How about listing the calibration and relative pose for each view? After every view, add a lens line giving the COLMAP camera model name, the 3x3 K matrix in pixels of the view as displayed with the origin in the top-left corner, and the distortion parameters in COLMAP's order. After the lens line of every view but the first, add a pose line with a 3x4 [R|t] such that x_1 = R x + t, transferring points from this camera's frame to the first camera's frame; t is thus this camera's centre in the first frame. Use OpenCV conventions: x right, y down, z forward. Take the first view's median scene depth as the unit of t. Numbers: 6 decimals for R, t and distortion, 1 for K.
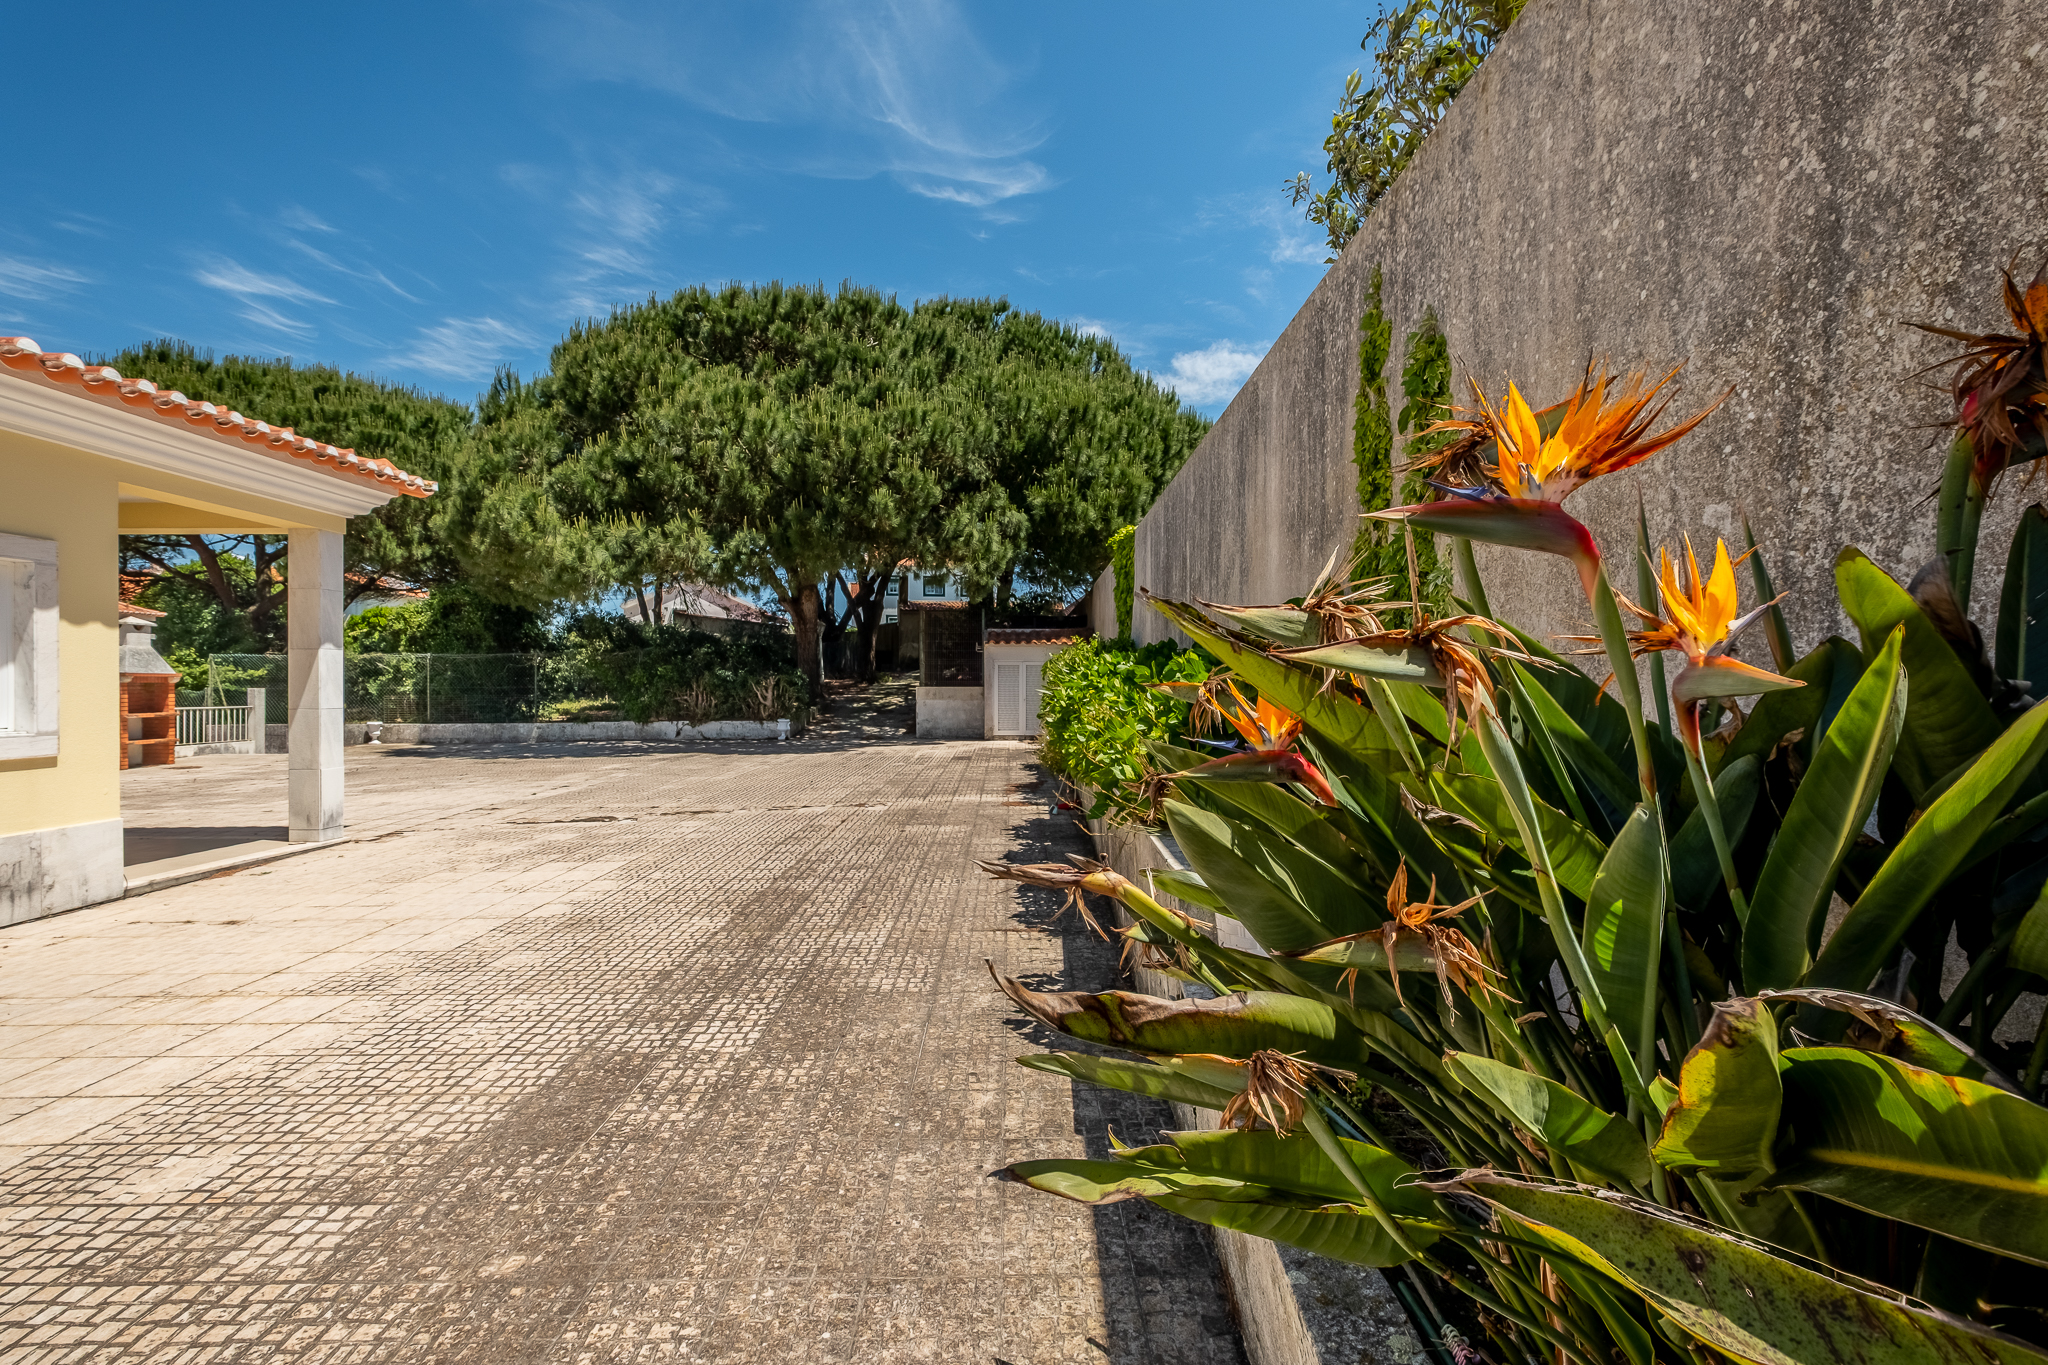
lens RADIAL K [[873.2, 0, 1022.8], [0, 873.2, 690.4], [0, 0, 1]] dist [-0.000446, 0.000645]
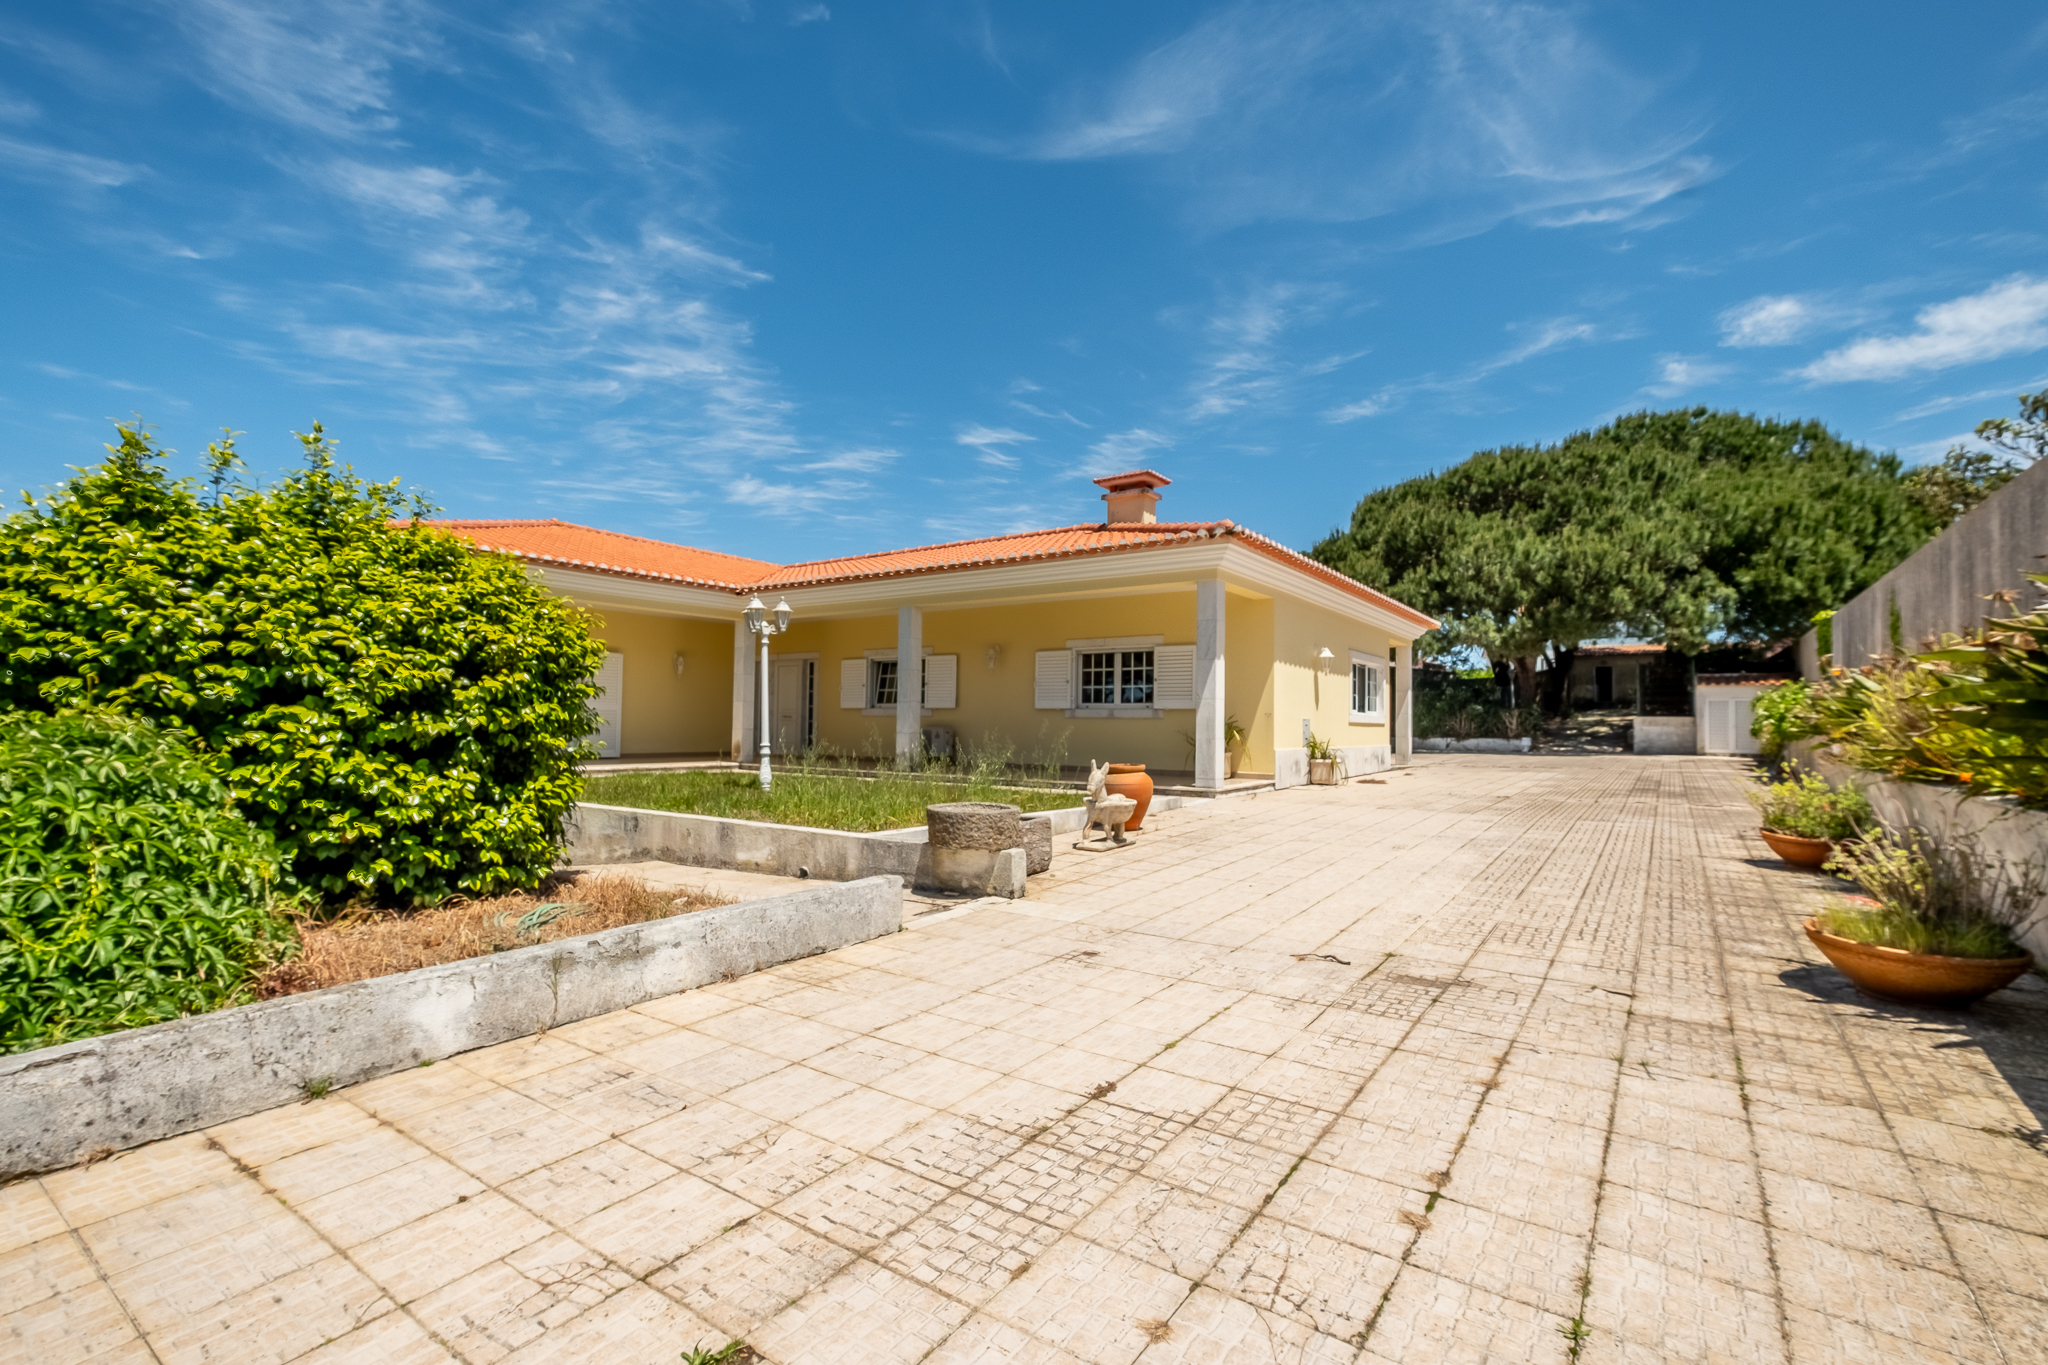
lens RADIAL K [[873.2, 0, 1022.8], [0, 873.2, 690.4], [0, 0, 1]] dist [-0.000446, 0.000645]
pose [[0.803332, -0.012463, -0.595400, -0.076913], [-0.018396, 0.998785, -0.045726, 0.037211], [0.595247, 0.047687, 0.802127, -0.725184]]
